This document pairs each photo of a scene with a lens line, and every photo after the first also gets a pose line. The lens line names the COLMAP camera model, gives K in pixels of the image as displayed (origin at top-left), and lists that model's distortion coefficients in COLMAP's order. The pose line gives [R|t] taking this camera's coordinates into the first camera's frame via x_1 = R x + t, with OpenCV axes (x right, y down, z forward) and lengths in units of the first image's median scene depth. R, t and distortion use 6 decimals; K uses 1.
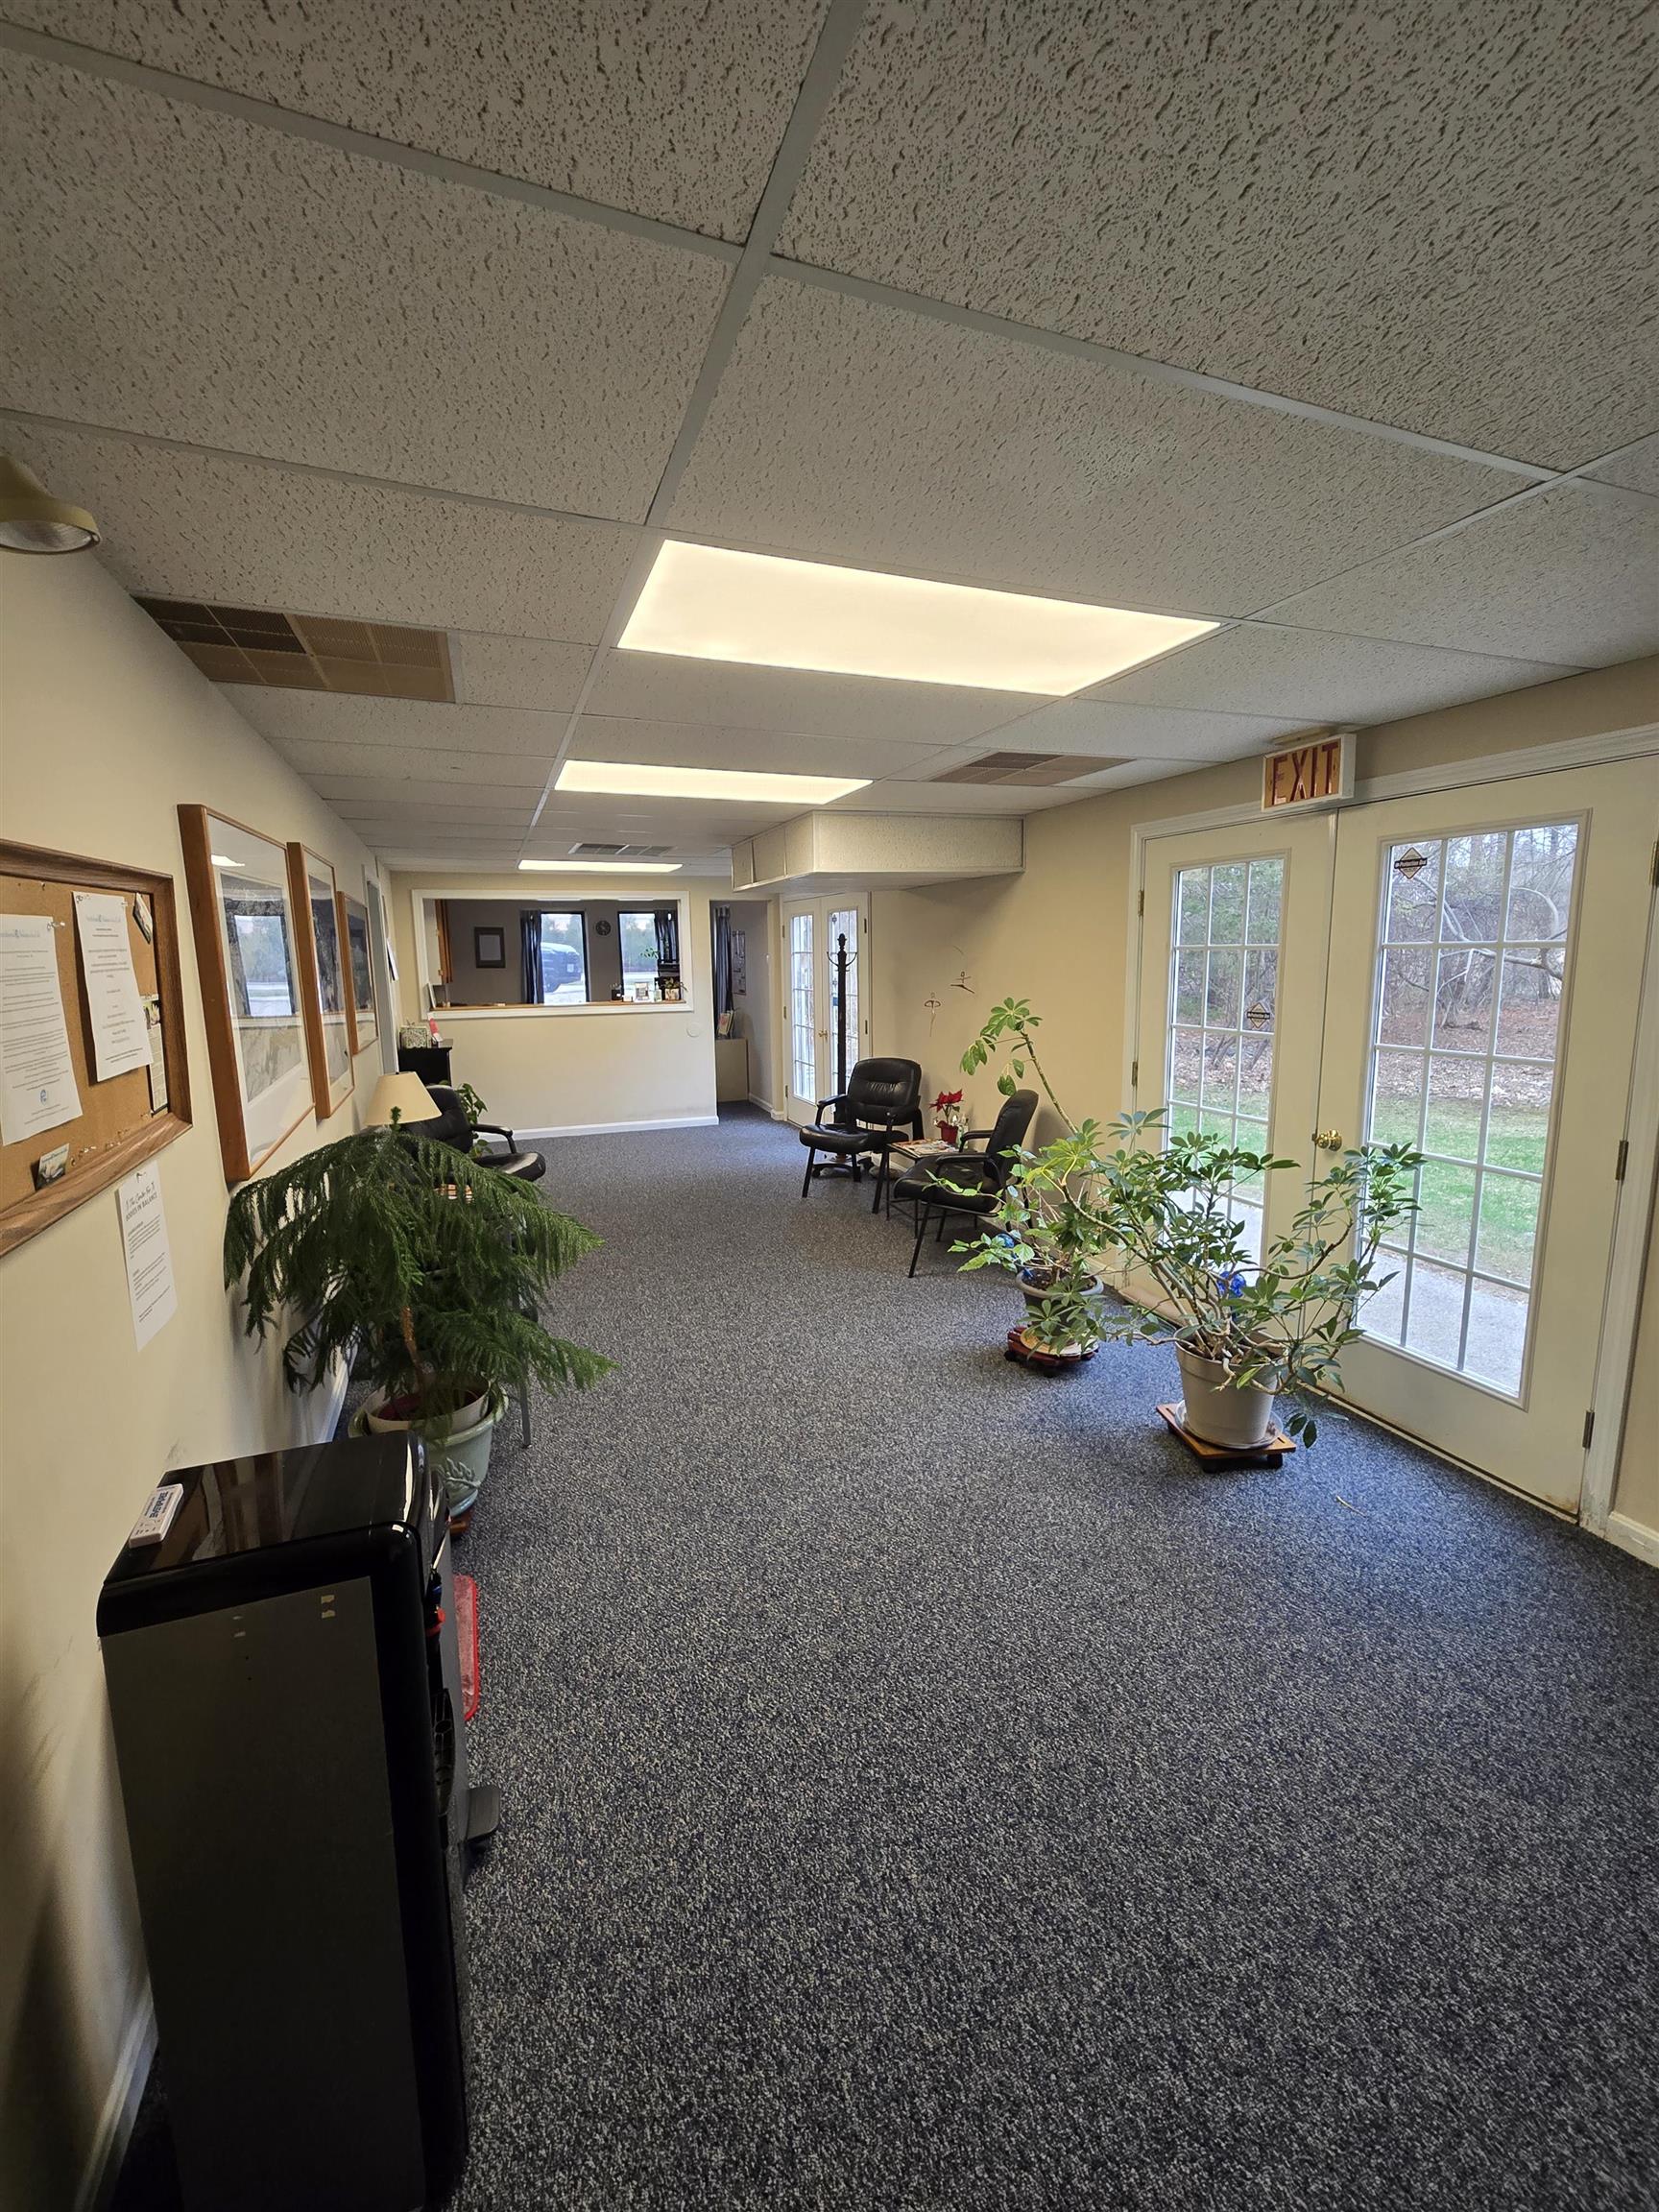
lens RADIAL K [[911.7, 0, 828.1], [0, 911.7, 1086.5], [0, 0, 1]] dist [0.001329, -0.002324]
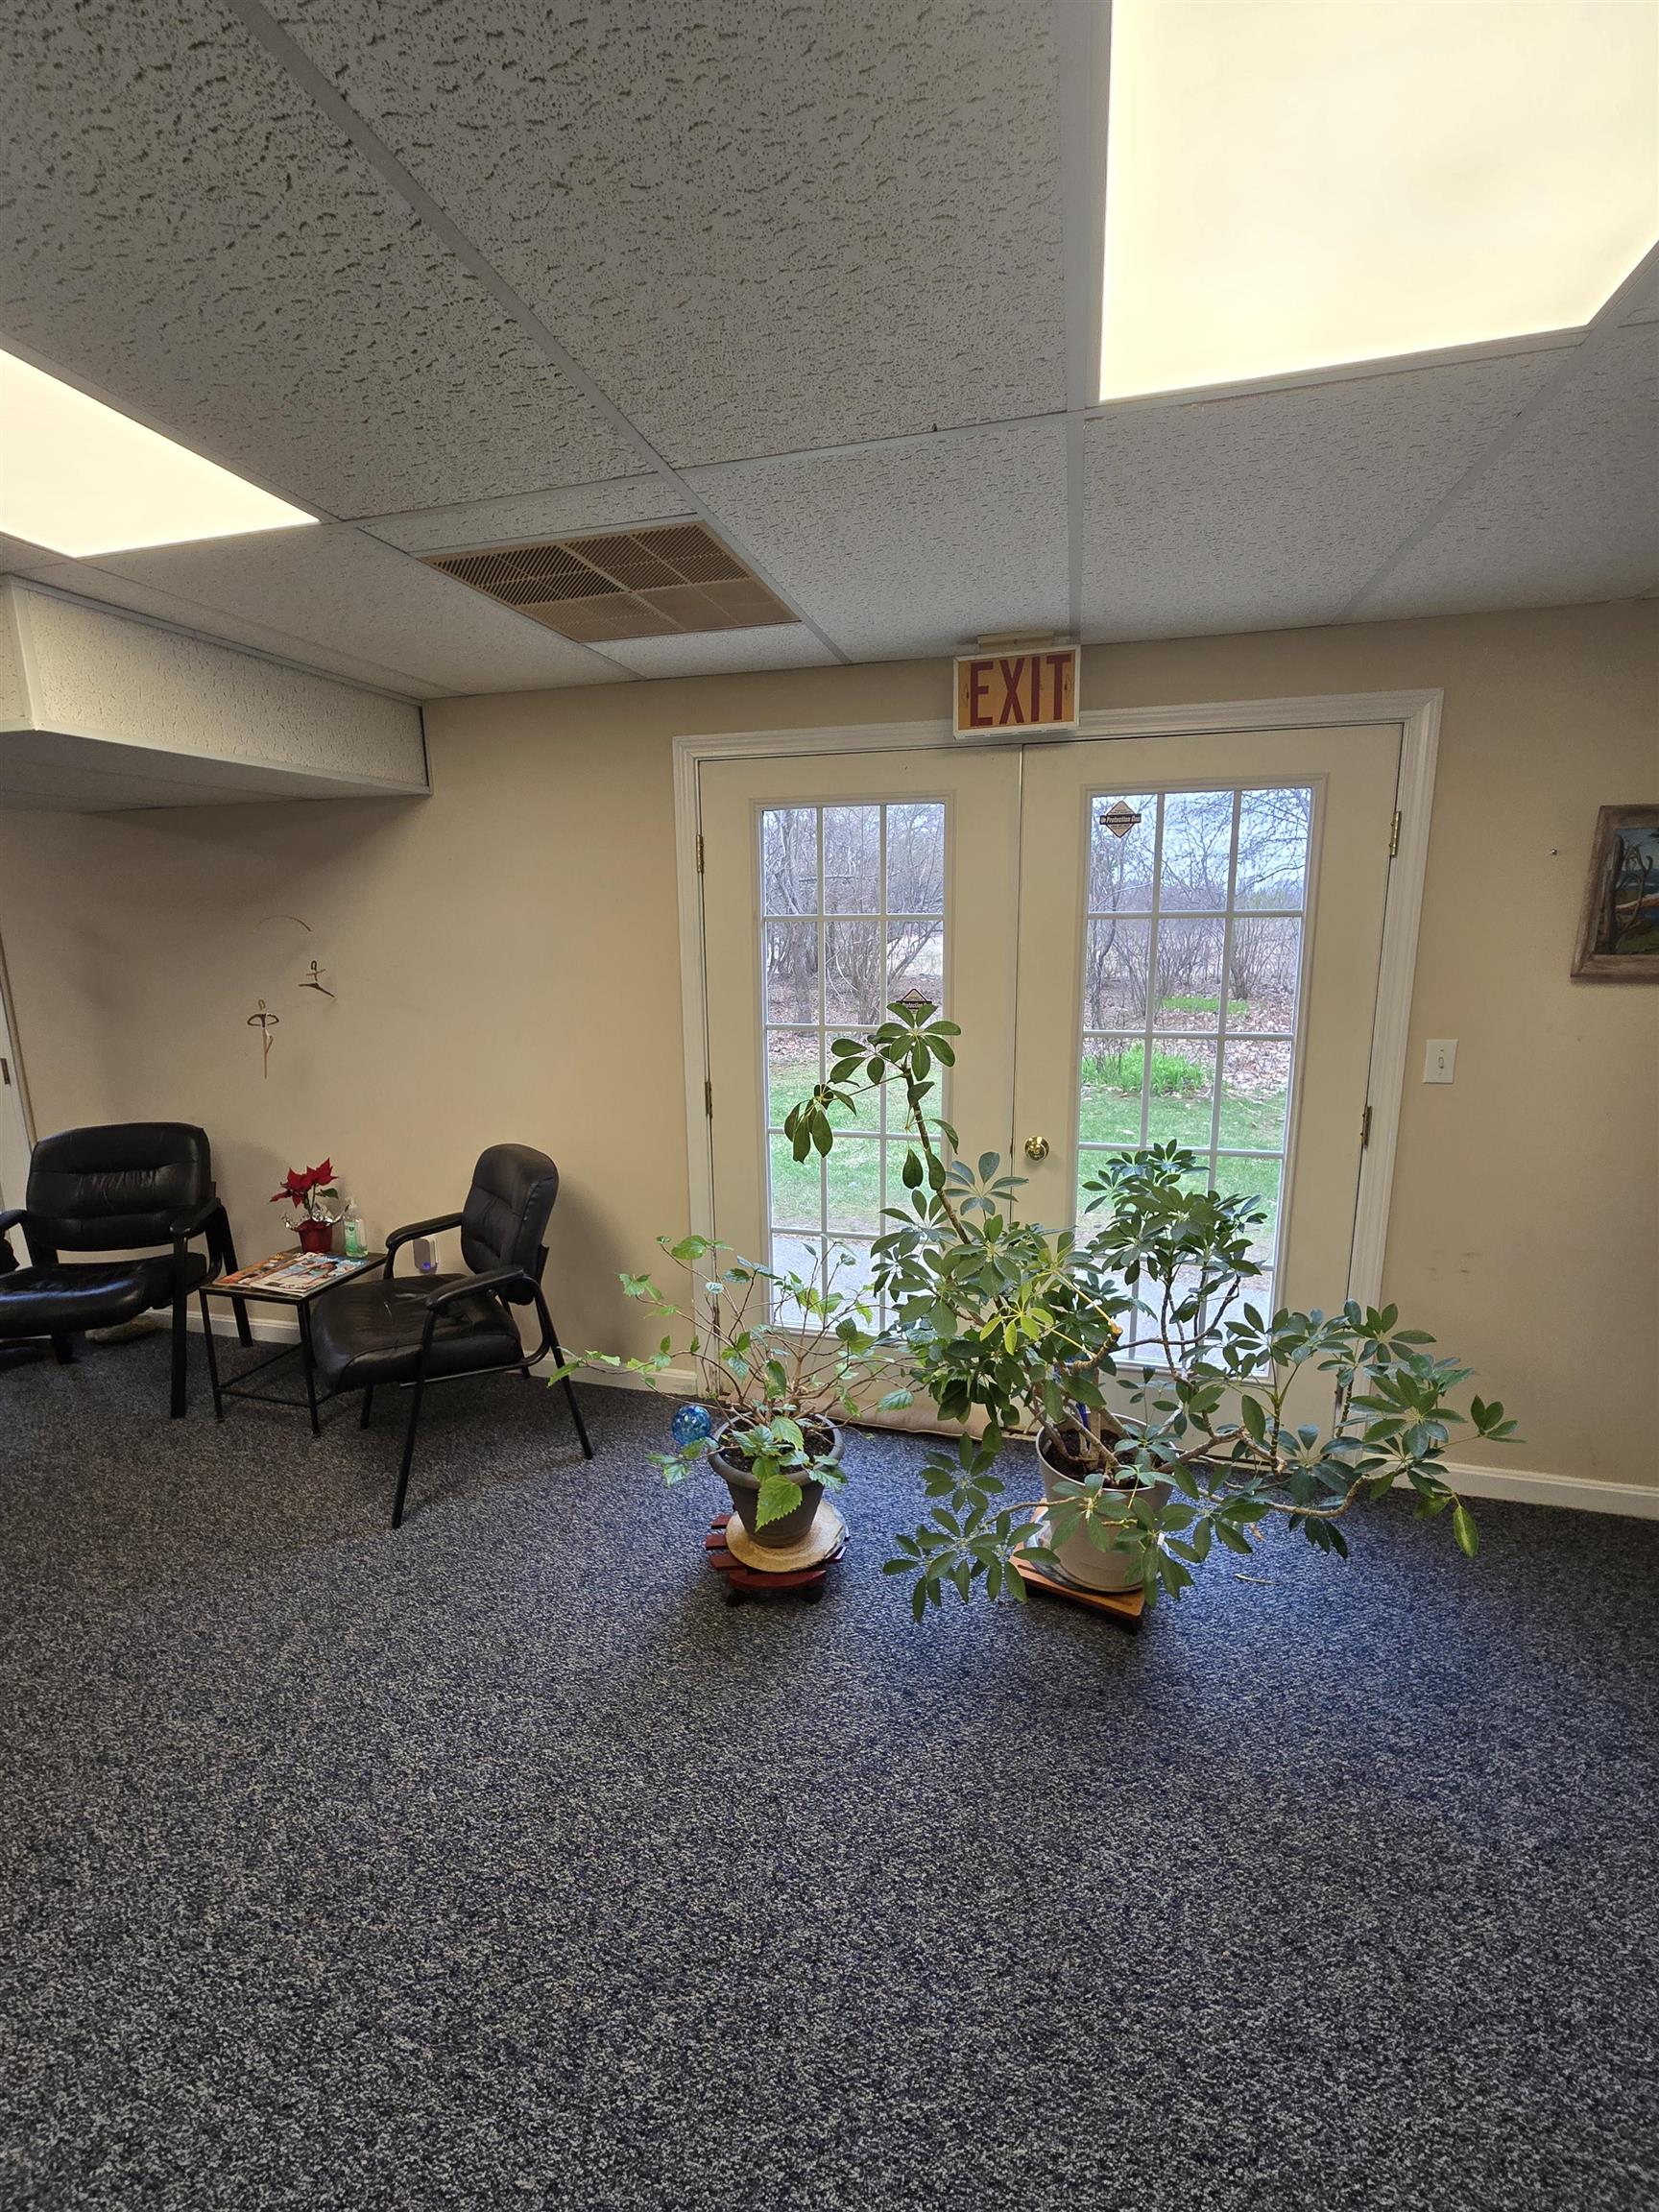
lens RADIAL K [[911.7, 0, 828.1], [0, 911.7, 1086.5], [0, 0, 1]] dist [0.001329, -0.002324]
pose [[0.585800, -0.147898, 0.796847, -0.171270], [0.124222, 0.987975, 0.092051, -0.076560], [-0.800879, 0.045062, 0.597128, 0.503743]]
